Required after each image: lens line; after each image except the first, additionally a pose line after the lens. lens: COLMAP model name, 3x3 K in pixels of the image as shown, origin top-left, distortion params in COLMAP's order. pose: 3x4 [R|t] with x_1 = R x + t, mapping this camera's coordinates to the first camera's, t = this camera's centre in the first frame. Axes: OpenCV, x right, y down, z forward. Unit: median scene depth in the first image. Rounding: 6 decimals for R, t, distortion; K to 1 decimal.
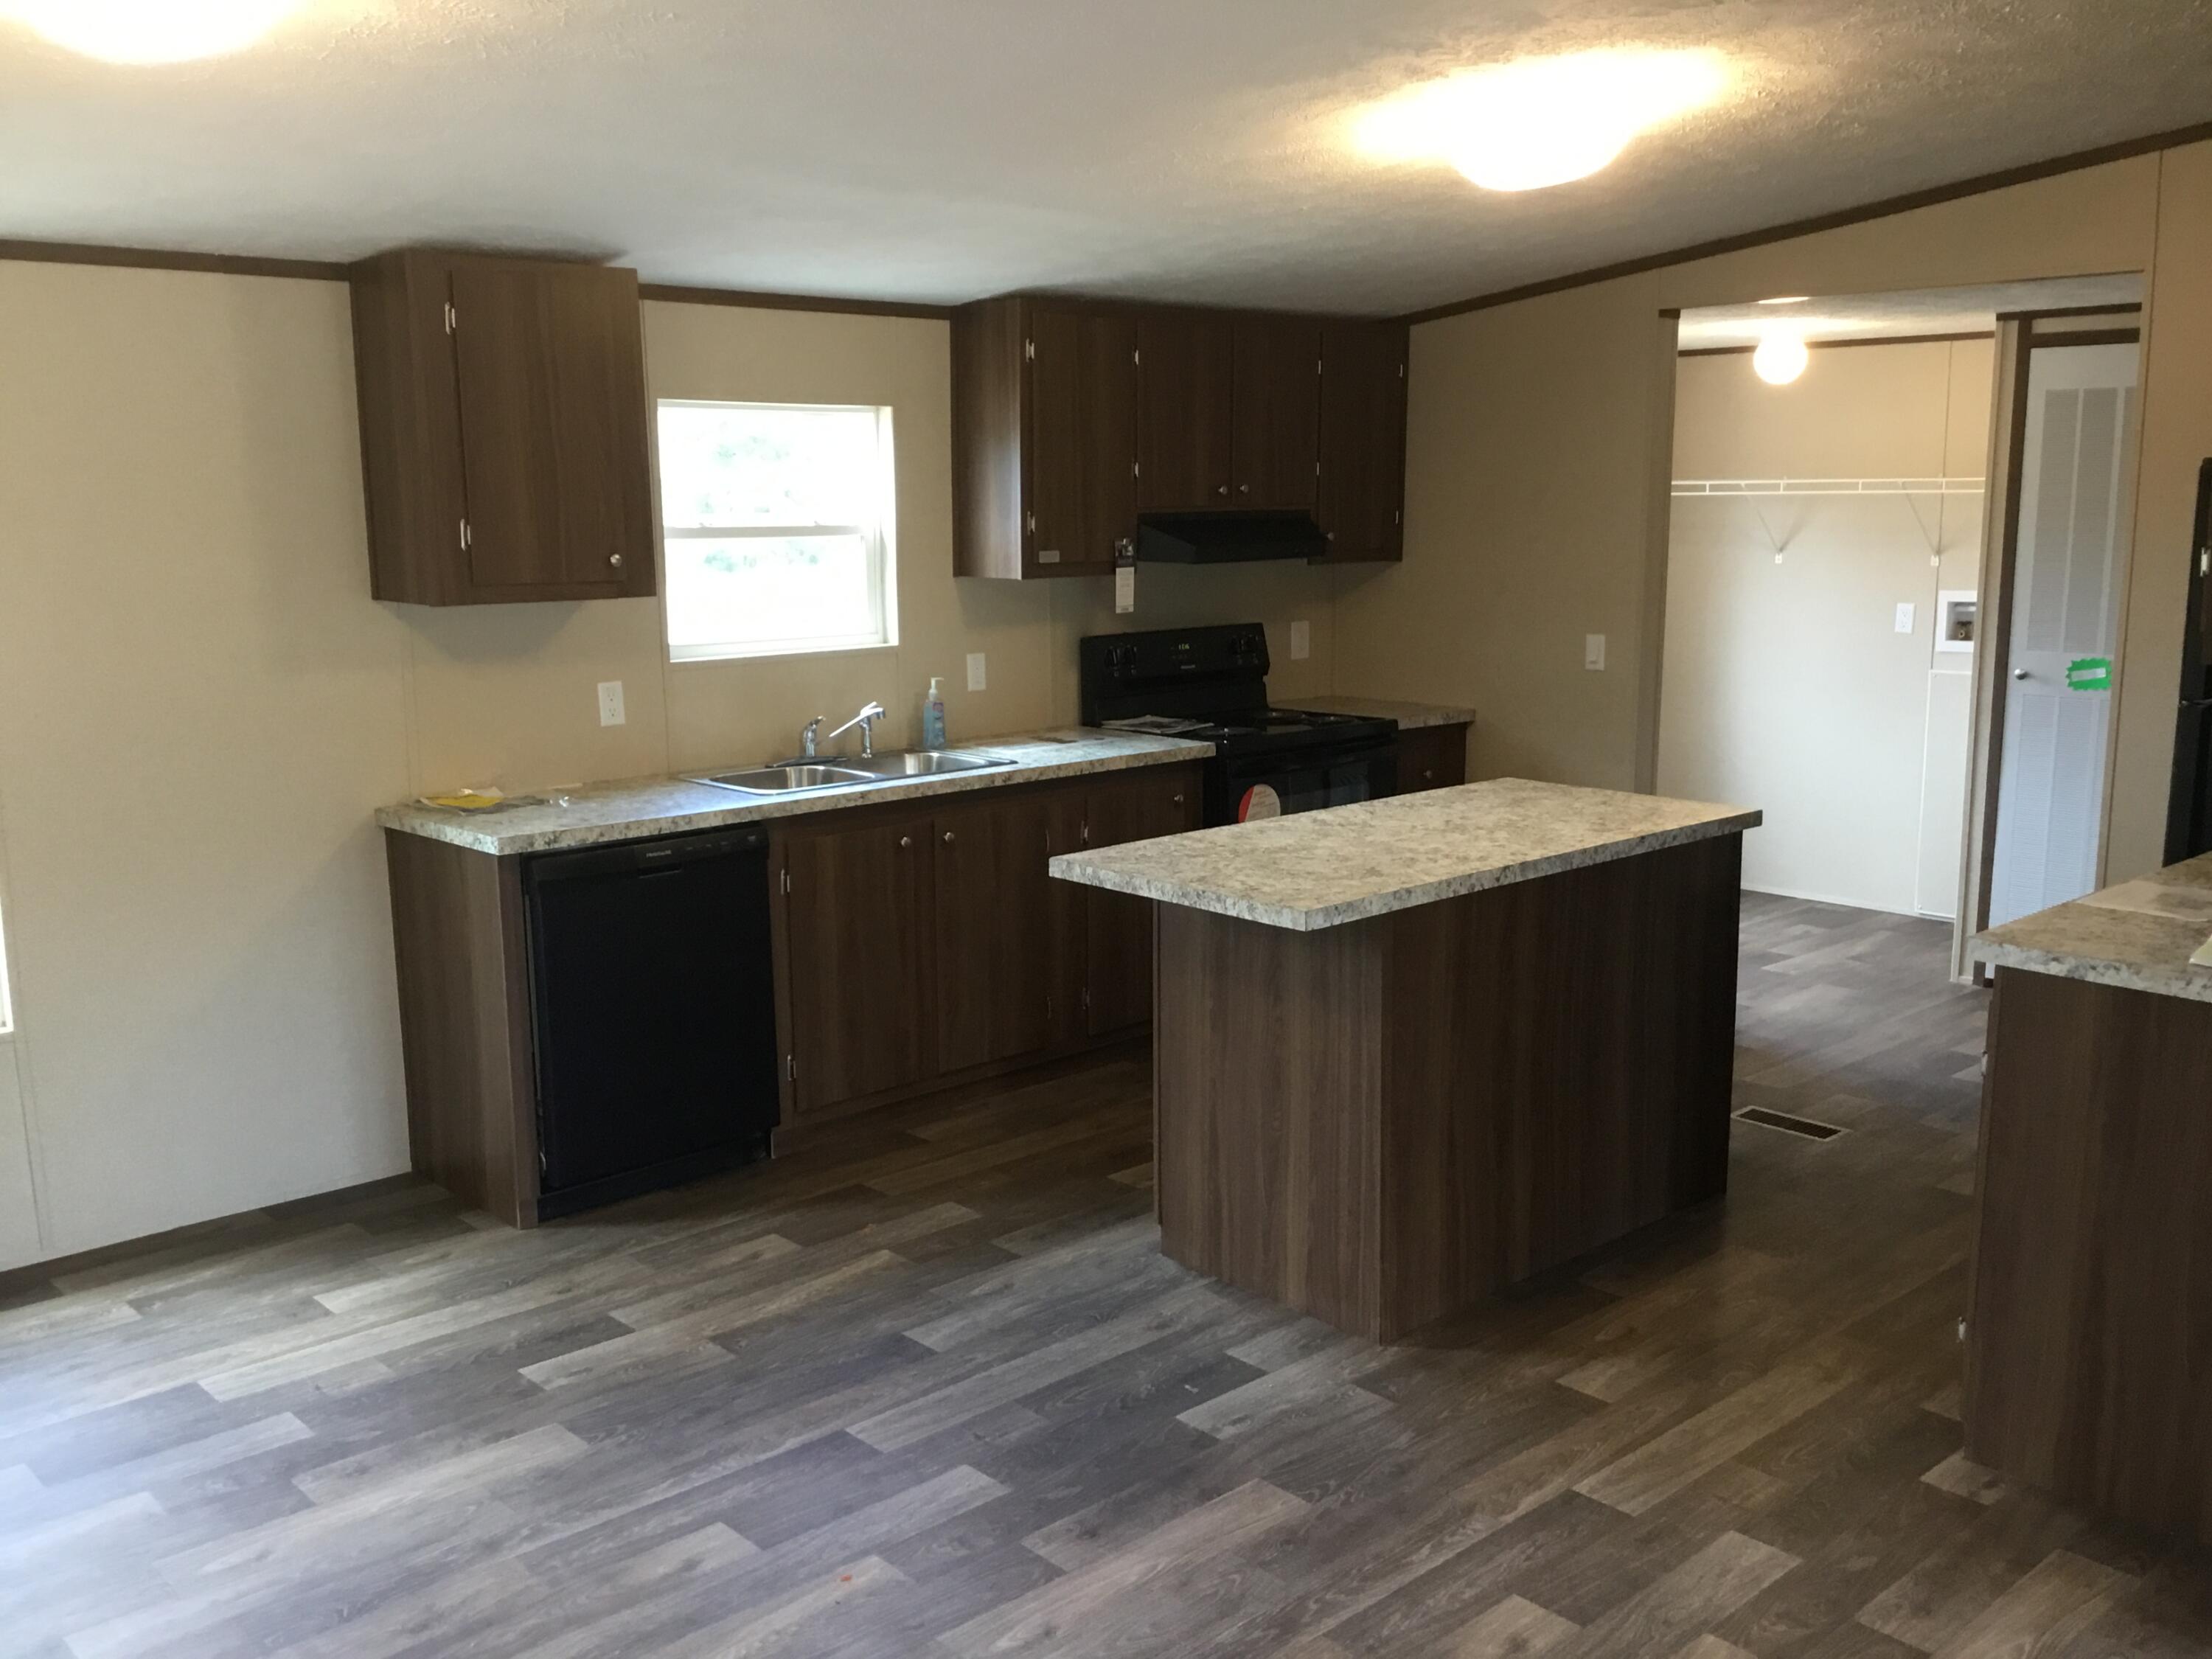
lens RADIAL K [[1978.0, 0, 1099.6], [0, 1978.0, 826.1], [0, 0, 1]] dist [0.094755, -0.171481]
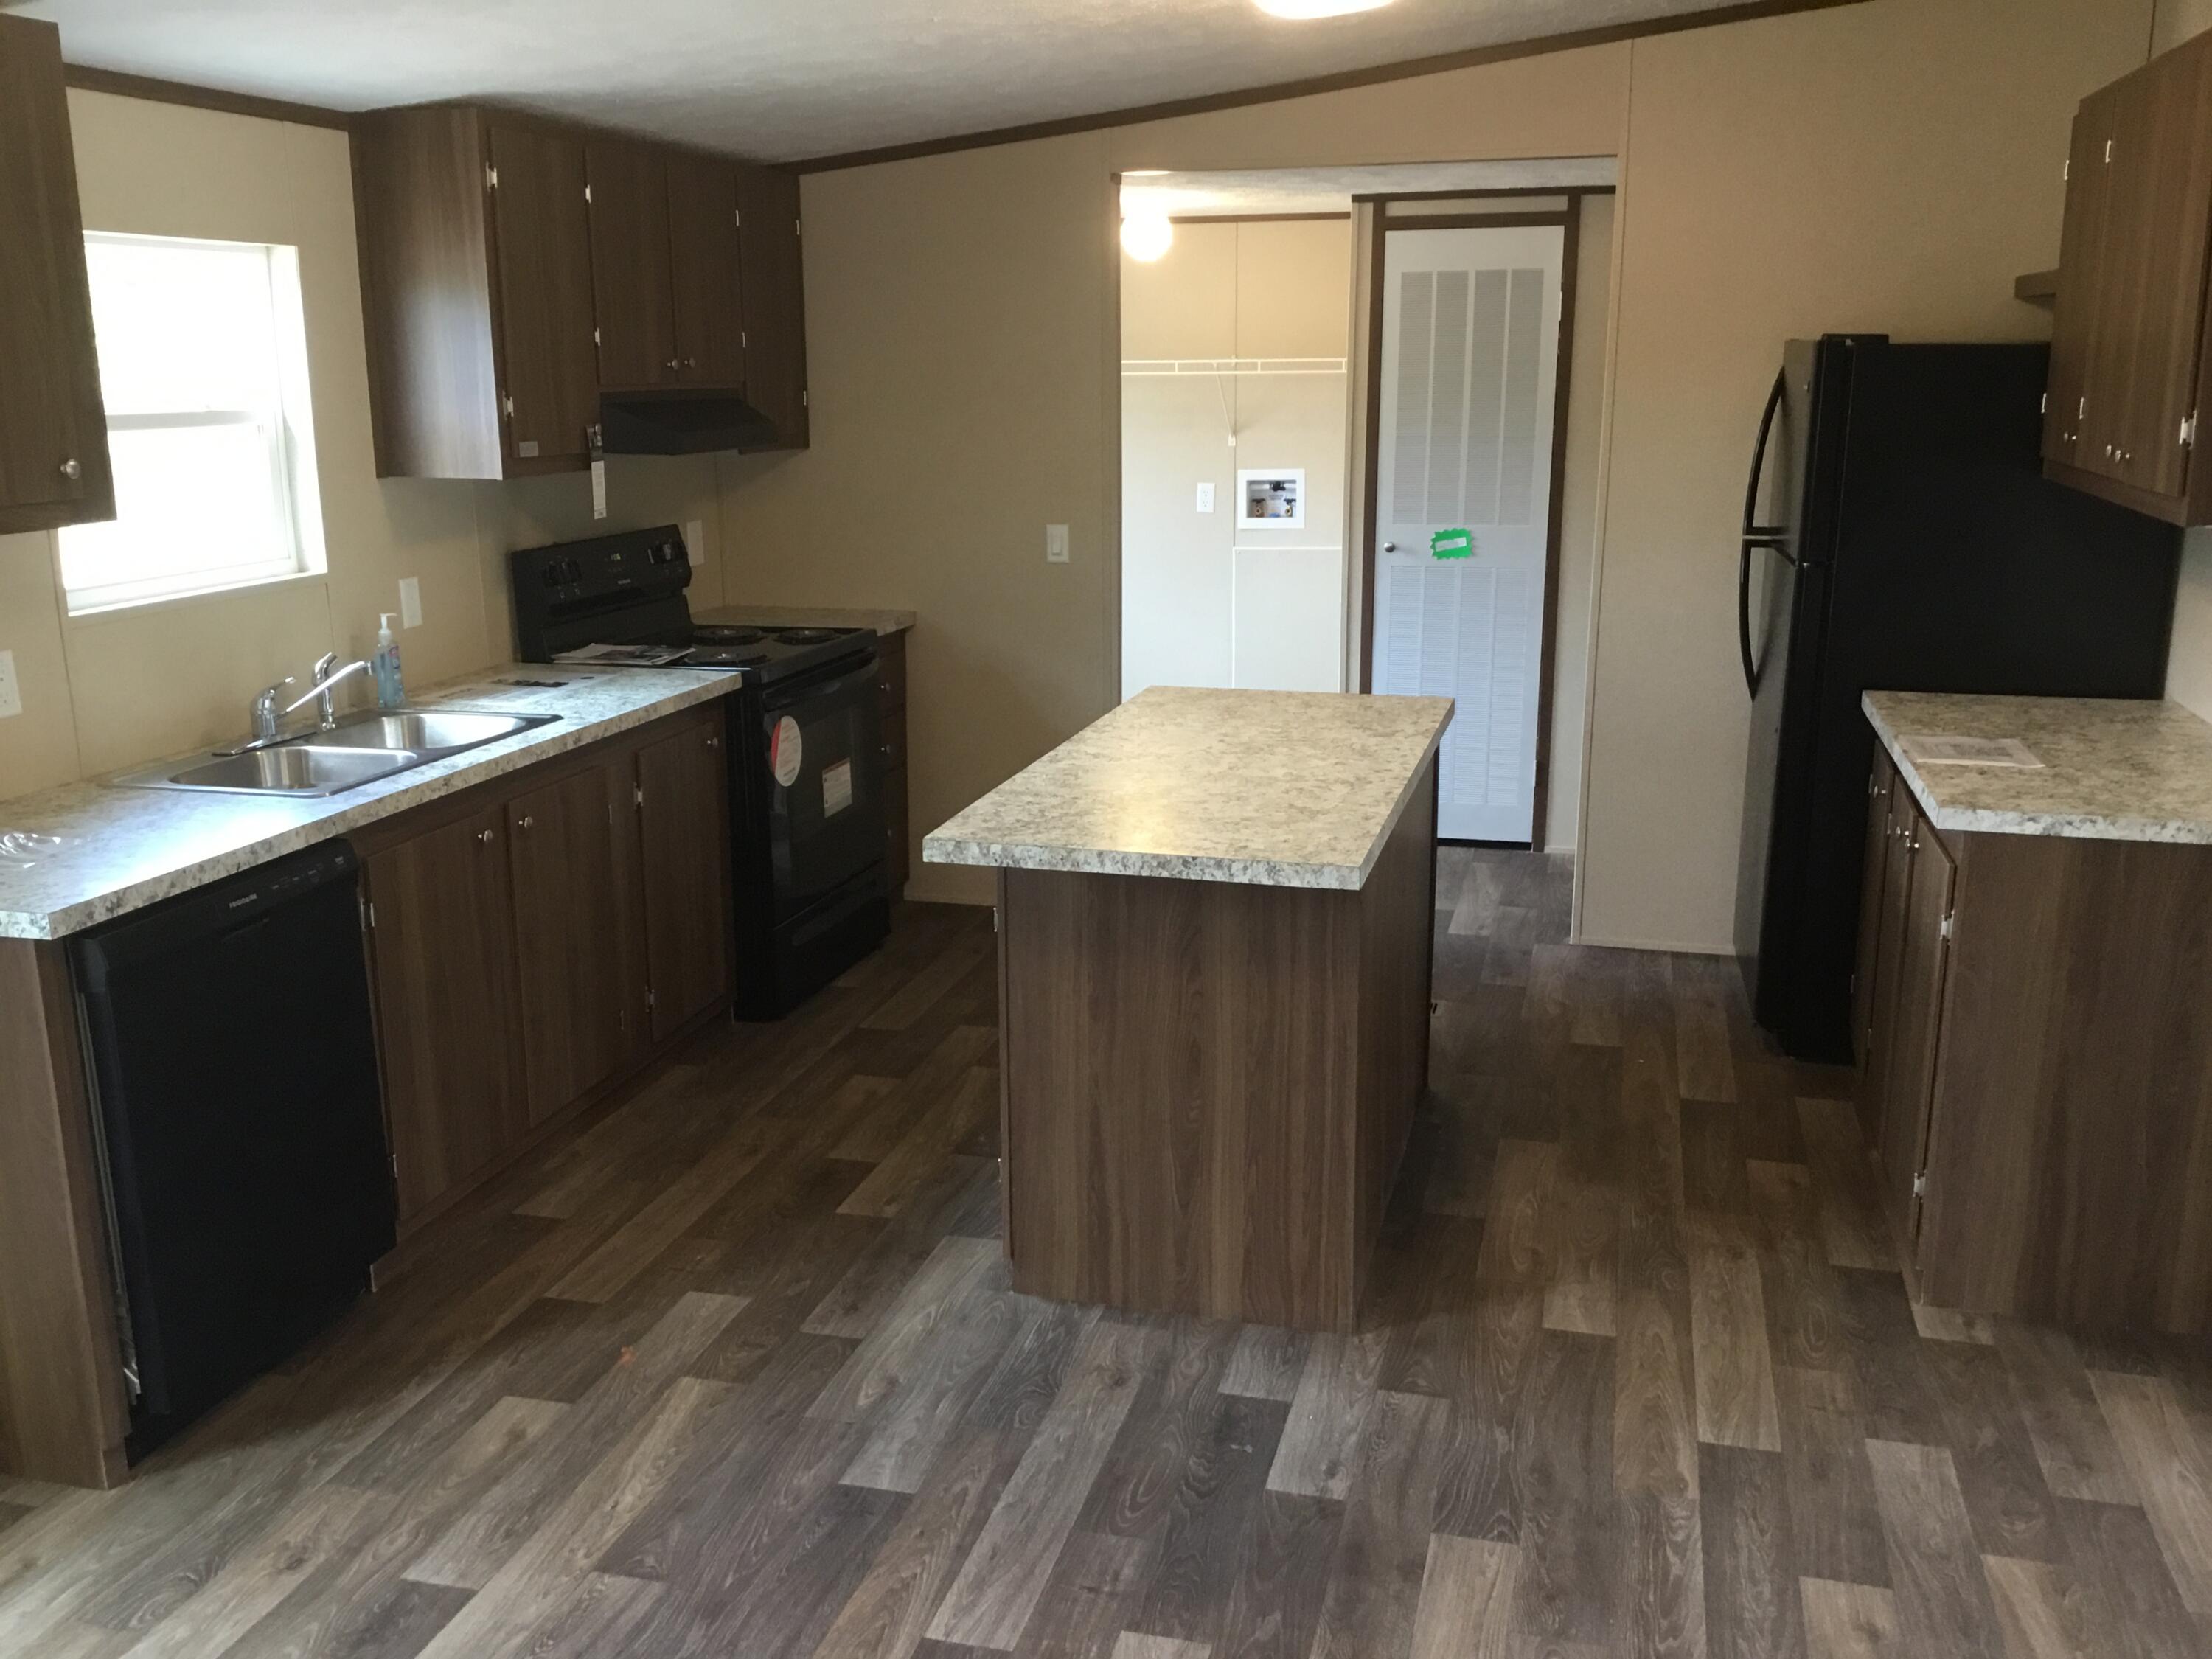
lens RADIAL K [[1978.0, 0, 1100.4], [0, 1978.0, 833.8], [0, 0, 1]] dist [0.094755, -0.171481]
pose [[0.841730, -0.122595, 0.525795, -0.423554], [0.090573, 0.992141, 0.086333, -0.052797], [-0.532247, -0.025046, 0.846219, 0.336433]]
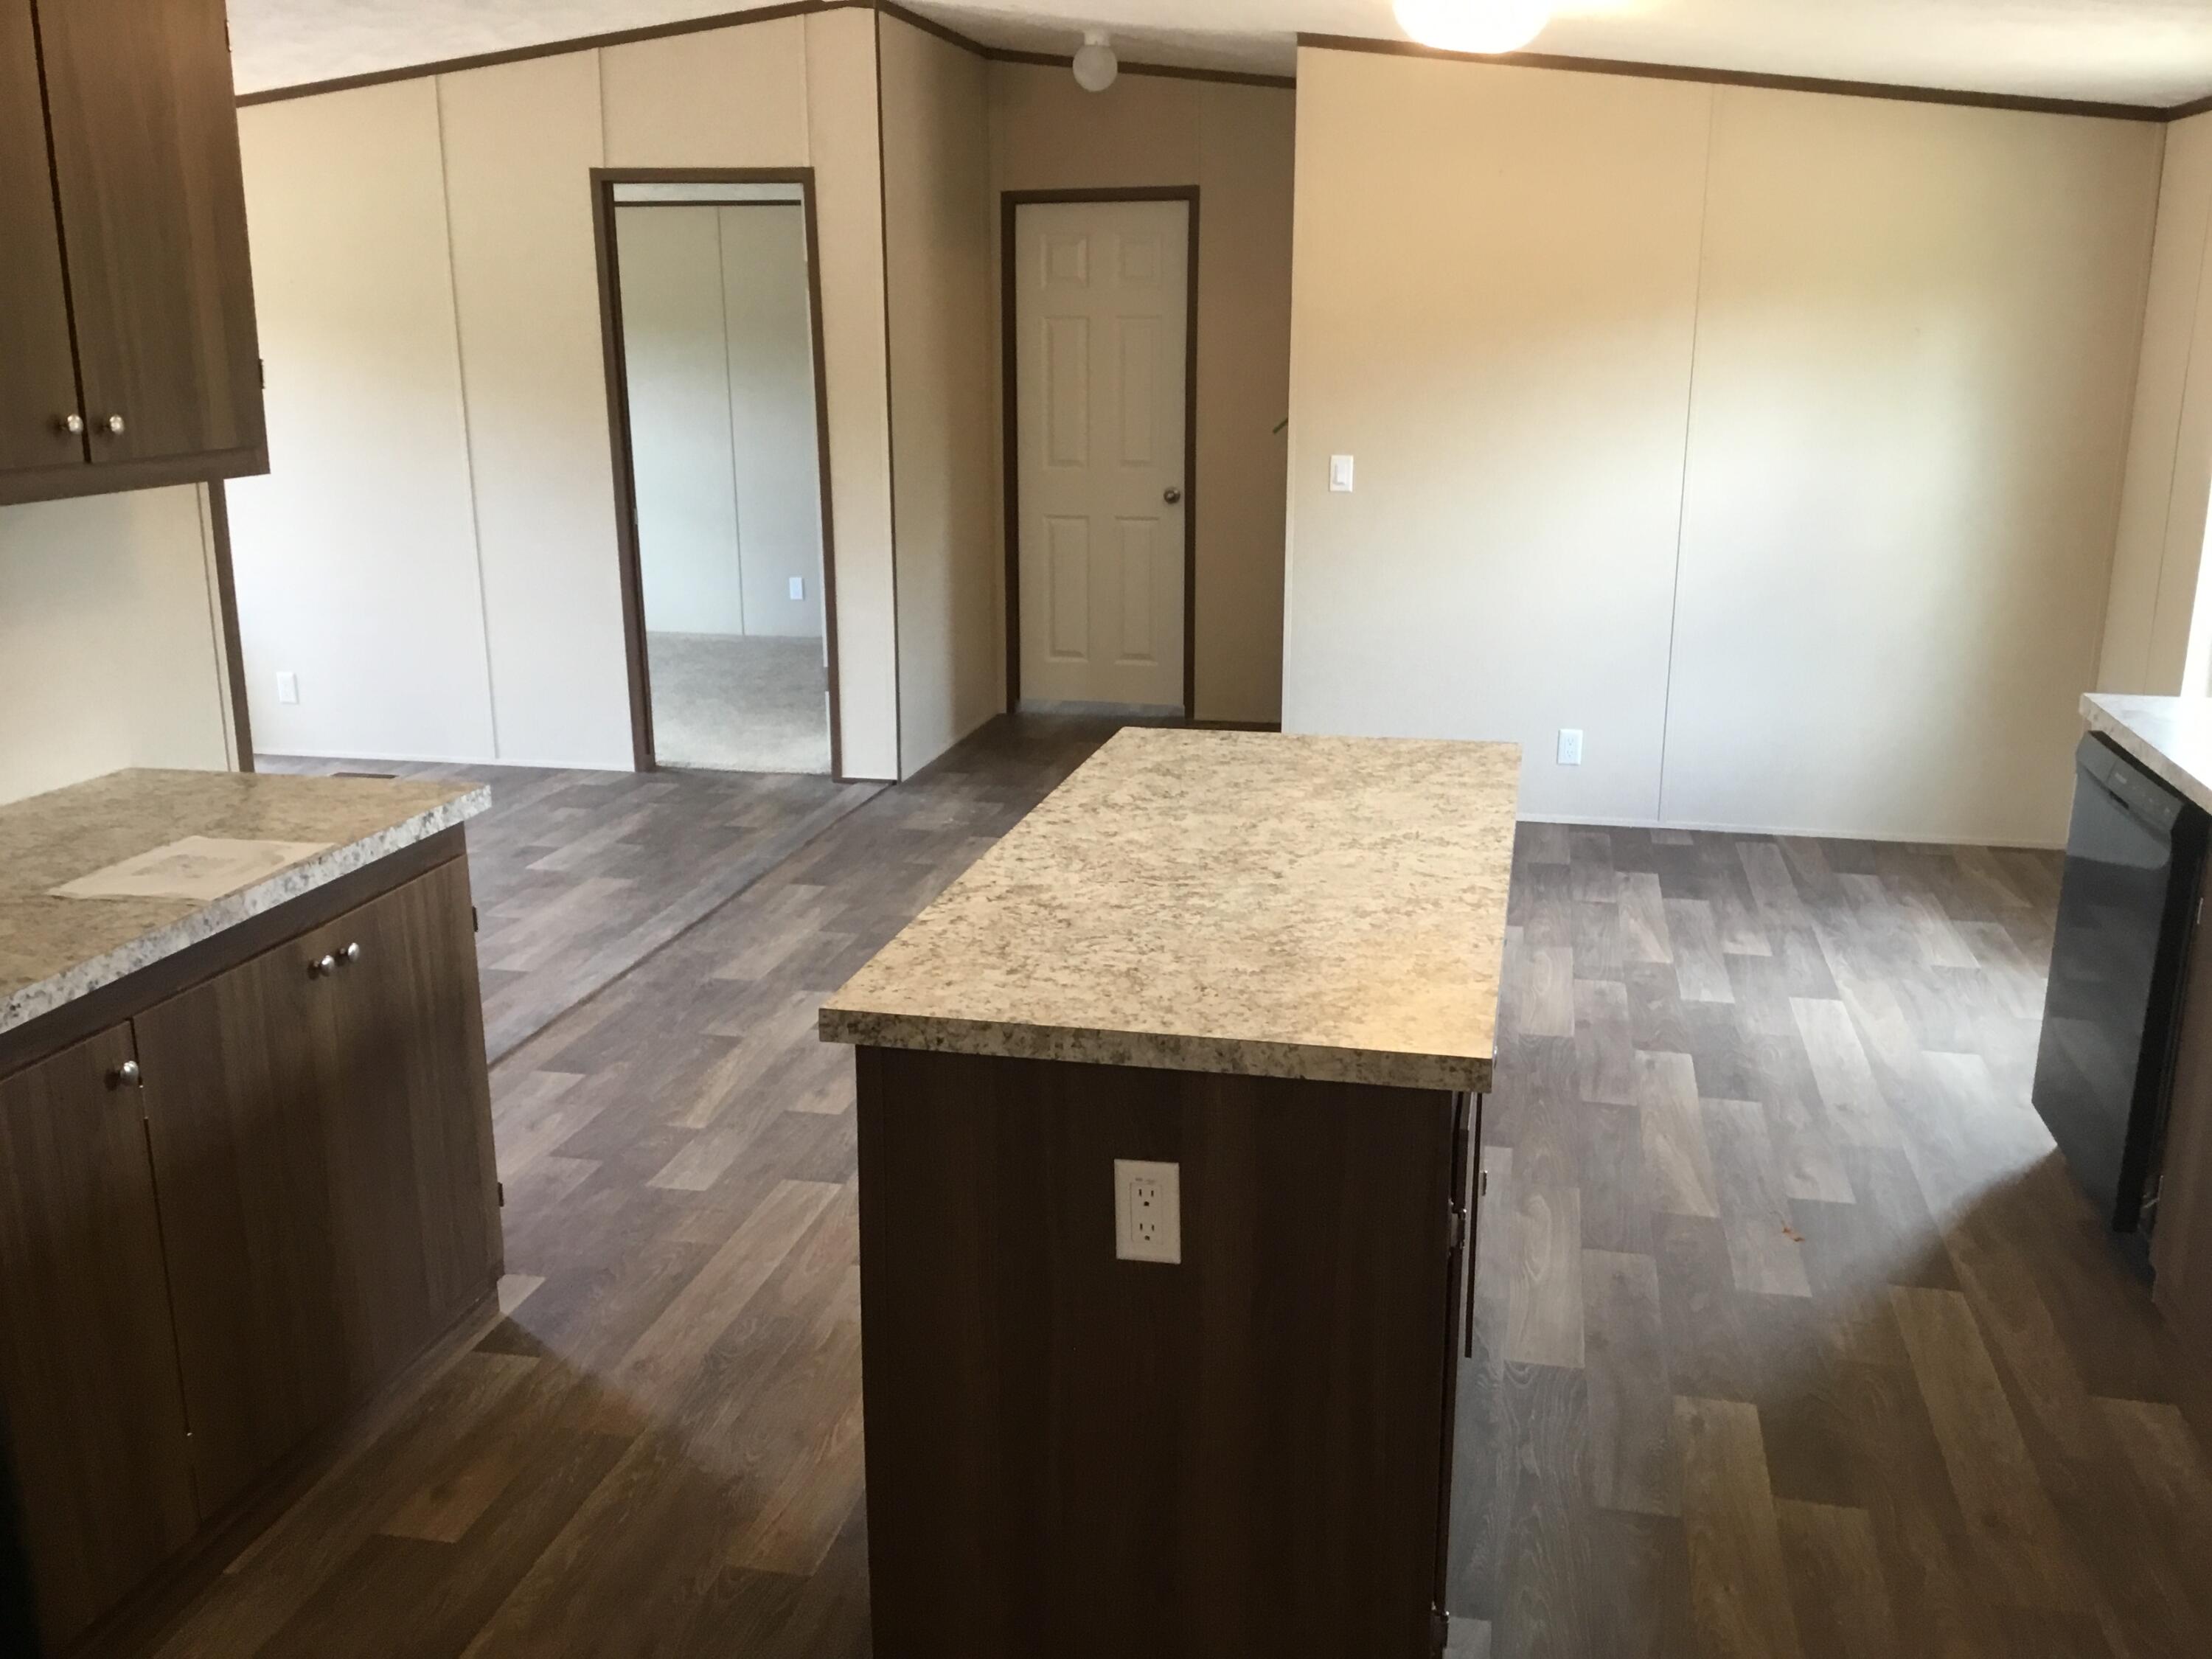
lens RADIAL K [[1978.0, 0, 1114.4], [0, 1978.0, 841.8], [0, 0, 1]] dist [0.094755, -0.171481]
pose [[-0.814084, 0.155874, -0.559437, 0.665269], [-0.091195, 0.917044, 0.388218, -0.287258], [0.573542, 0.367060, -0.732337, 1.718614]]
